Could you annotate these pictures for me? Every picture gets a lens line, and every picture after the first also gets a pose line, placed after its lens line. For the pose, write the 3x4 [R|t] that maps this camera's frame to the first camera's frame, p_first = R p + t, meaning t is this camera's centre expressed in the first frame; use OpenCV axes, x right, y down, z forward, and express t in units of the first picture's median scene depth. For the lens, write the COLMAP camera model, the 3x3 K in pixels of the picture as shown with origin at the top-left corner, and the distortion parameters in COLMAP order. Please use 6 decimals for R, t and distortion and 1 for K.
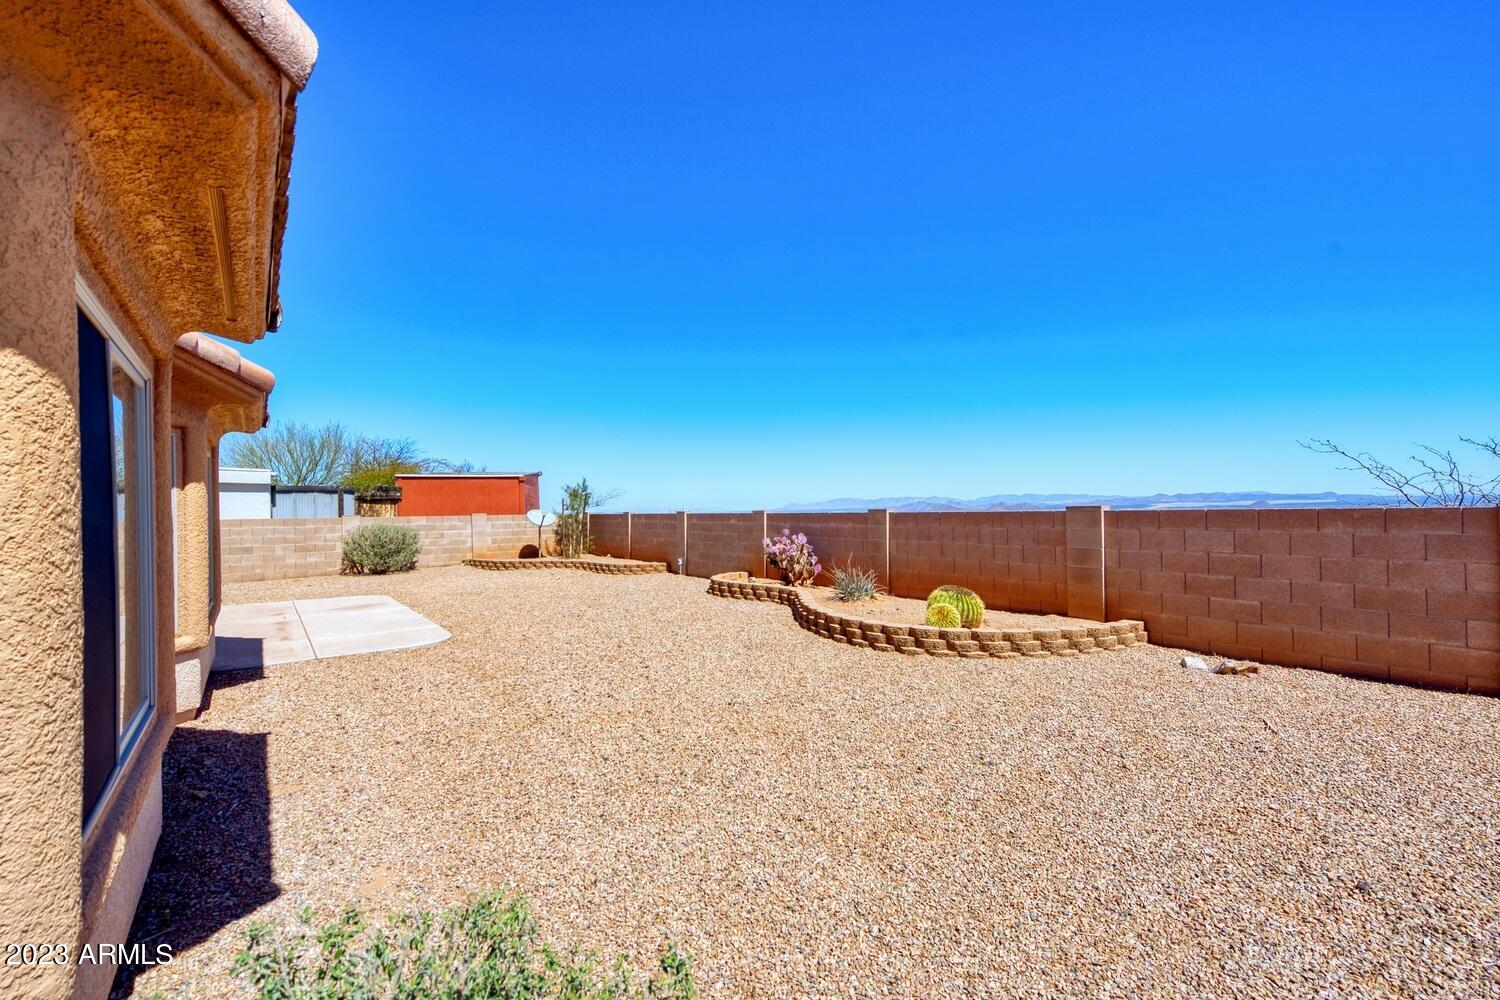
lens RADIAL K [[619.4, 0, 740.6], [0, 619.4, 506.2], [0, 0, 1]] dist [0.000482, -0.000112]
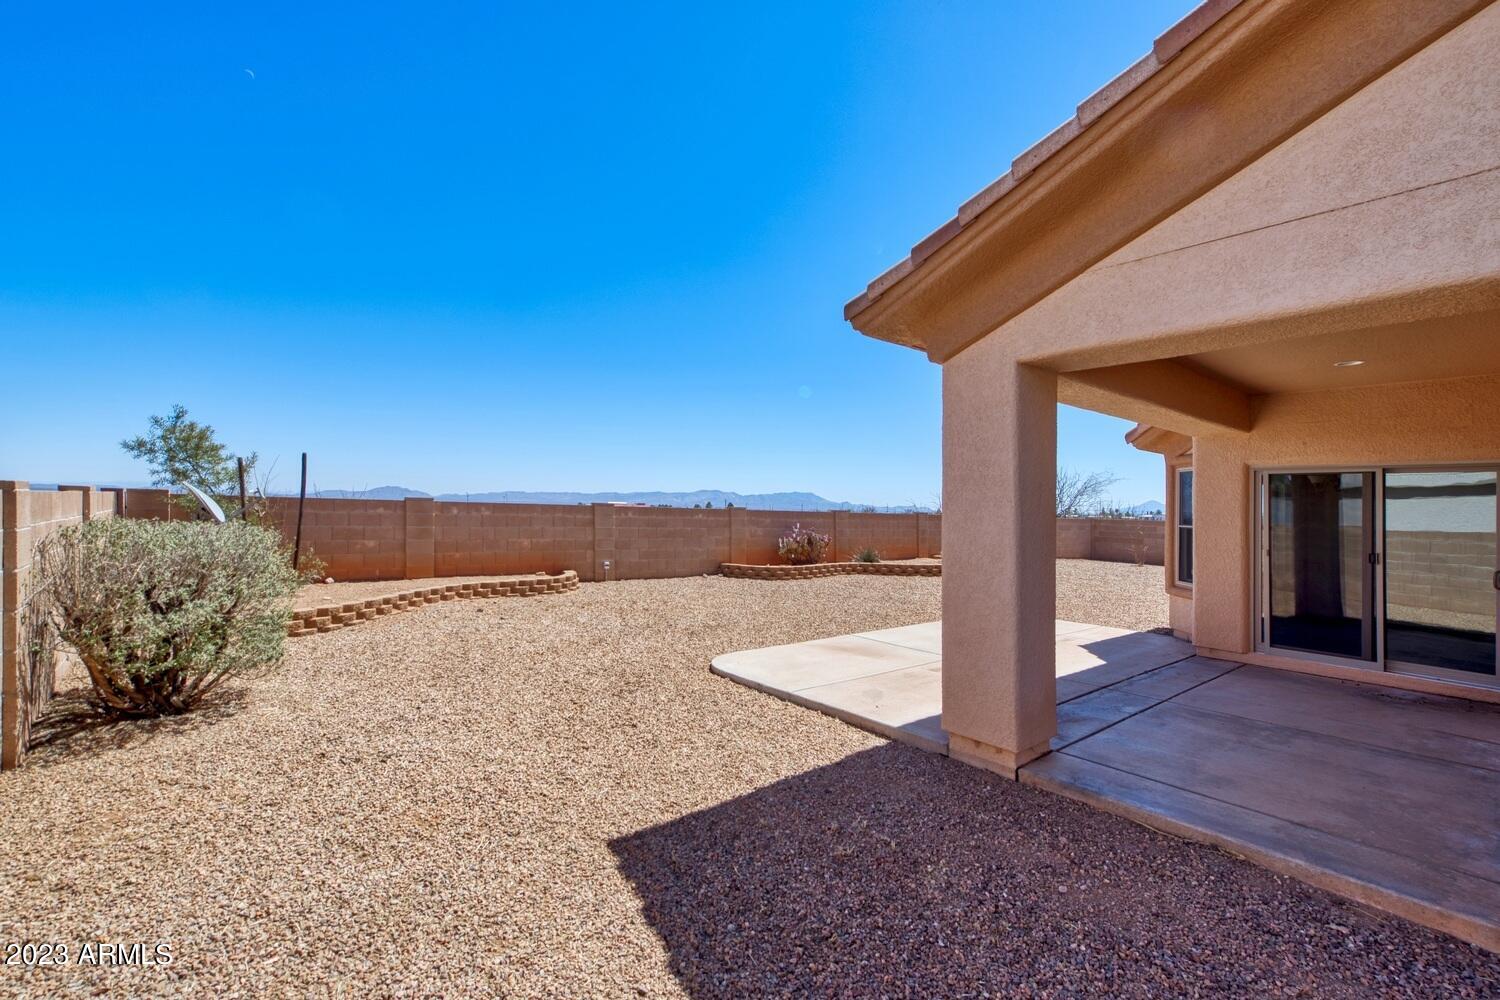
lens RADIAL K [[665.6, 0, 755.0], [0, 665.6, 501.1], [0, 0, 1]] dist [0.023978, 0.000554]
pose [[-0.048704, 0.023834, 0.998529, -0.821115], [-0.032584, 0.999145, -0.025438, 0.018860], [-0.998282, -0.033775, -0.047886, 0.717894]]
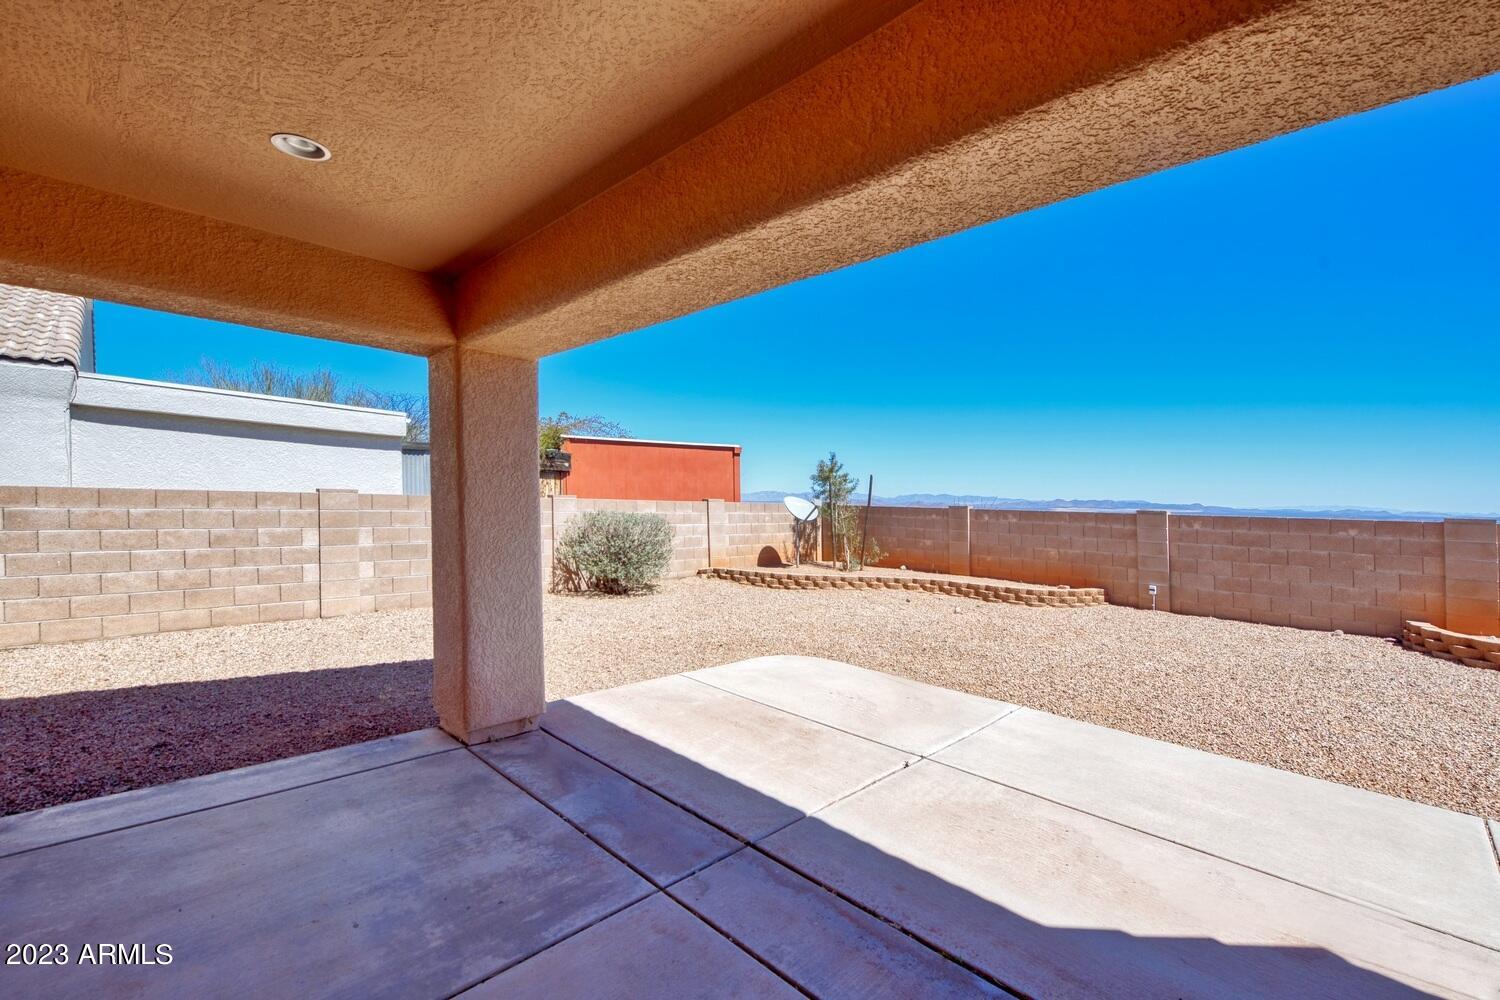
lens RADIAL K [[619.4, 0, 740.6], [0, 619.4, 512.1], [0, 0, 1]] dist [0.000482, -0.000112]
pose [[0.991075, 0.035833, 0.128396, -0.504883], [-0.039003, 0.998991, 0.022260, 0.010818], [-0.127469, -0.027069, 0.991473, 0.359103]]
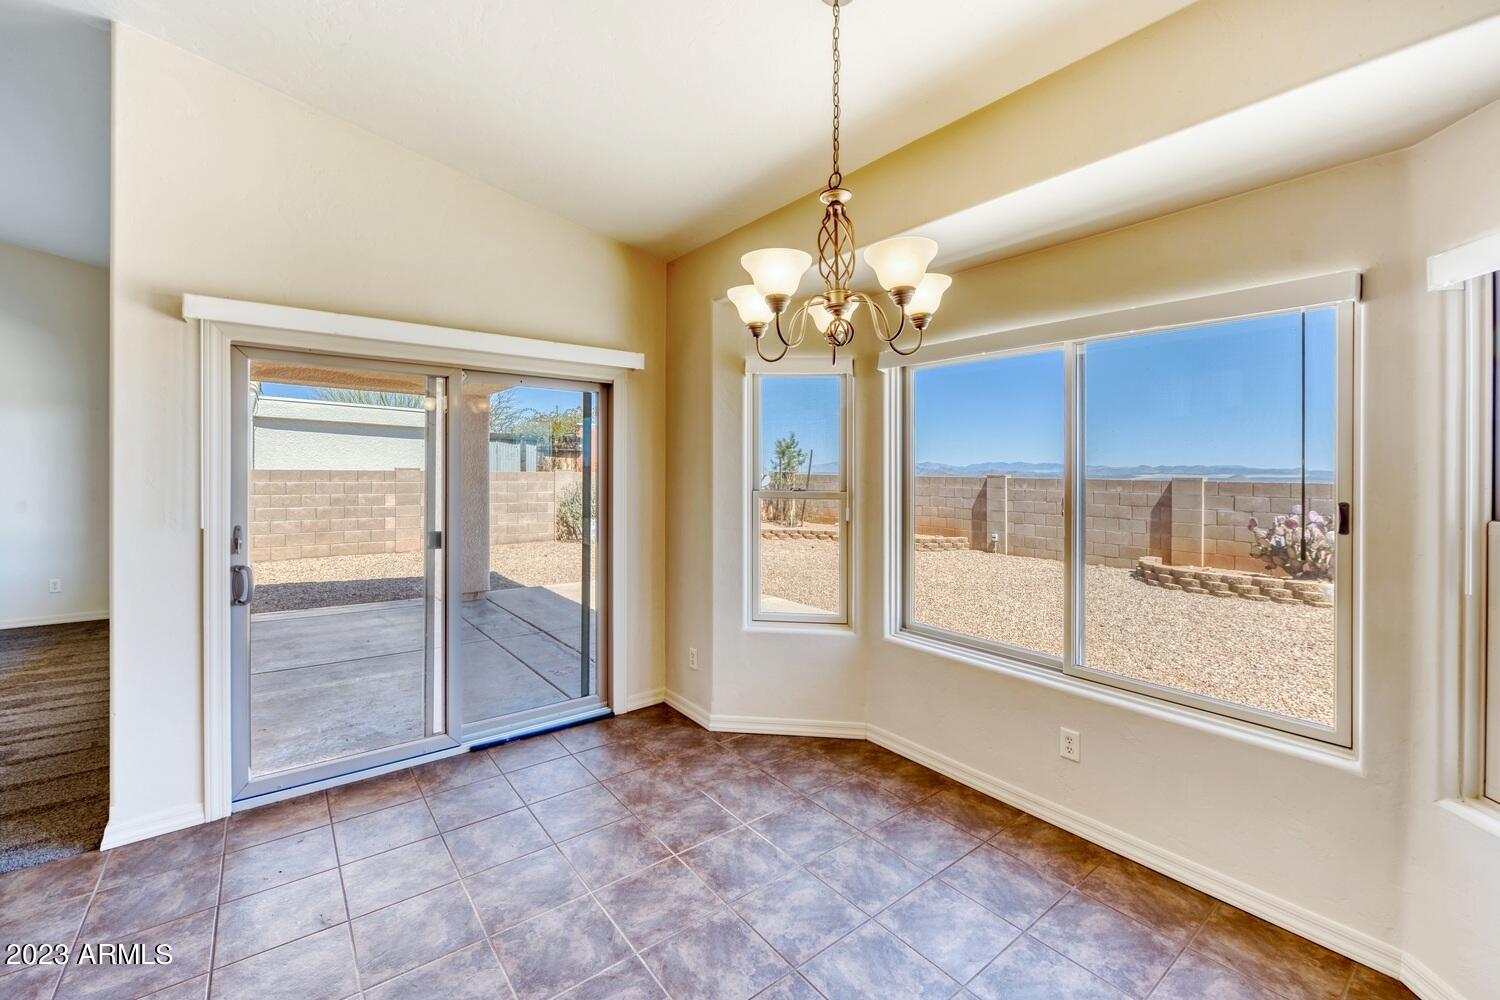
lens RADIAL K [[606.8, 0, 725.8], [0, 606.8, 462.5], [0, 0, 1]] dist [-0.002243, 0.000590]
pose [[0.999556, 0.023524, -0.018298, -0.369006], [-0.023672, 0.999689, -0.007901, 0.006275], [0.018107, 0.008331, 0.999801, 0.173538]]
